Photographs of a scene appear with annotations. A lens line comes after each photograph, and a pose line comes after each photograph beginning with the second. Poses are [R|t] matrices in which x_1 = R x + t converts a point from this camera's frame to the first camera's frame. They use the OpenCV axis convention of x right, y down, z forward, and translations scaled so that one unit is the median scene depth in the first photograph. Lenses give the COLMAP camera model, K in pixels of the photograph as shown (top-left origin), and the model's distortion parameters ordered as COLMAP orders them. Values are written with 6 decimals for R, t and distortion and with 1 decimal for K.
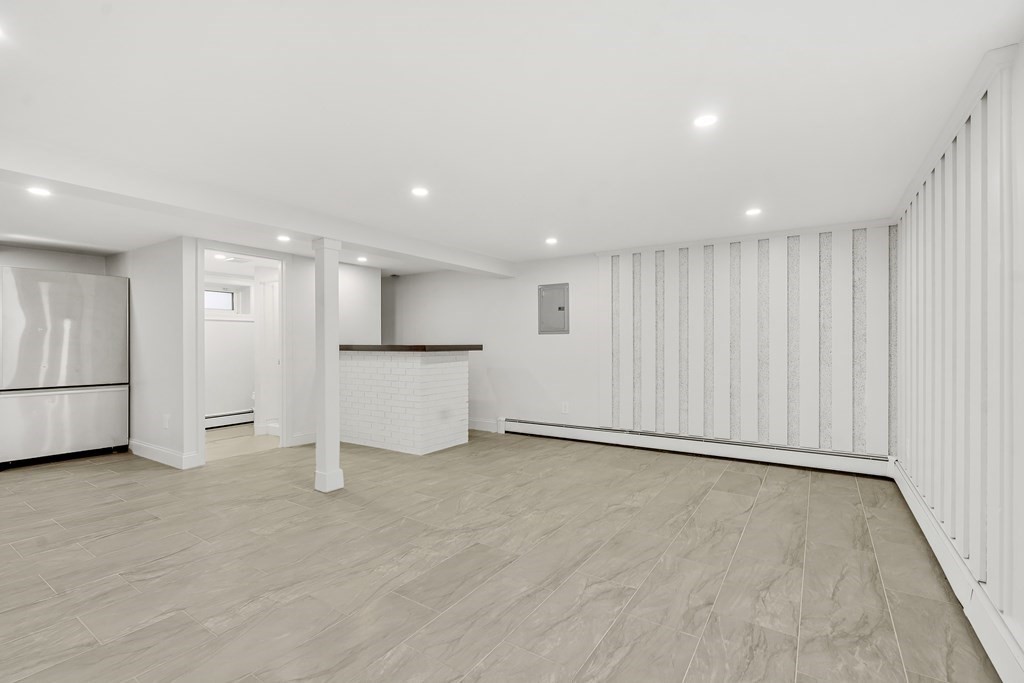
lens RADIAL K [[463.9, 0, 512.0], [0, 463.9, 341.5], [0, 0, 1]] dist [-0.002929, 0.000992]
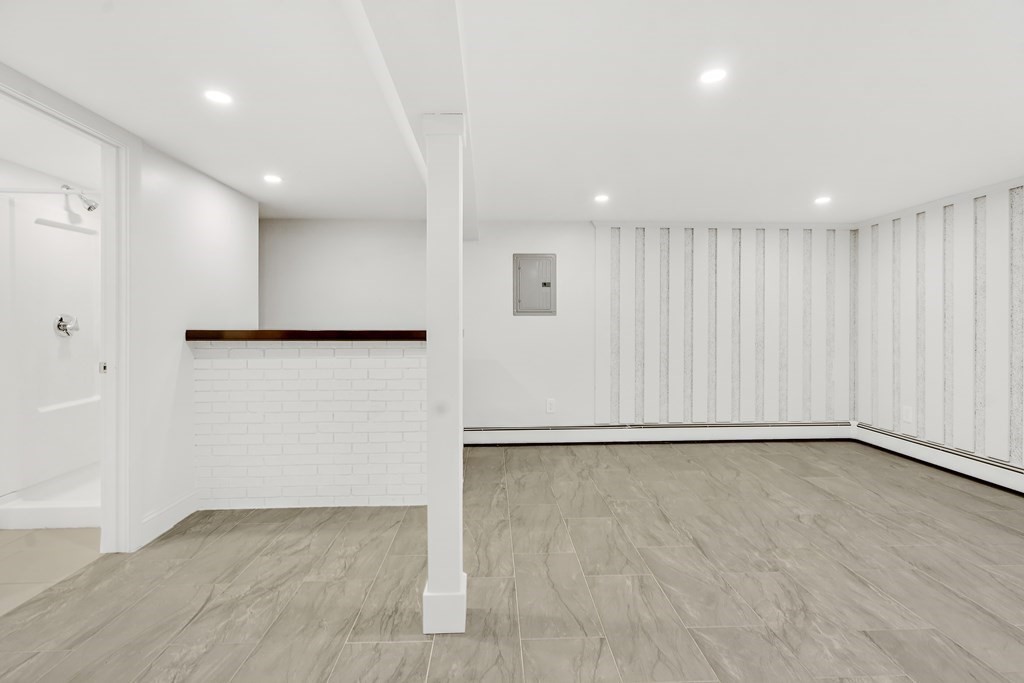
lens RADIAL K [[466.8, 0, 511.3], [0, 466.8, 326.7], [0, 0, 1]] dist [-0.003997, 0.000499]
pose [[0.808660, 0.000381, 0.588277, -0.636693], [-0.004803, 0.999971, 0.005954, -0.002460], [-0.588257, -0.007640, 0.808638, 0.555692]]
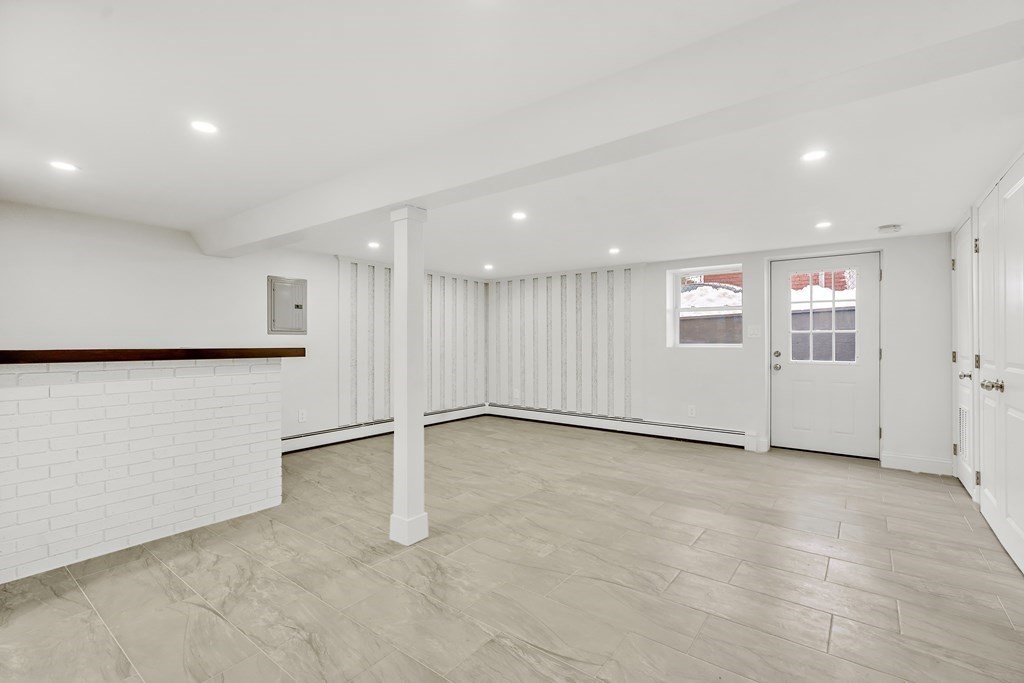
lens RADIAL K [[463.9, 0, 512.0], [0, 463.9, 341.5], [0, 0, 1]] dist [-0.002929, 0.000992]
pose [[0.064609, 0.004591, 0.997900, -1.144465], [-0.003169, 0.999985, -0.004396, -0.000756], [-0.997906, -0.002879, 0.064622, 0.787056]]
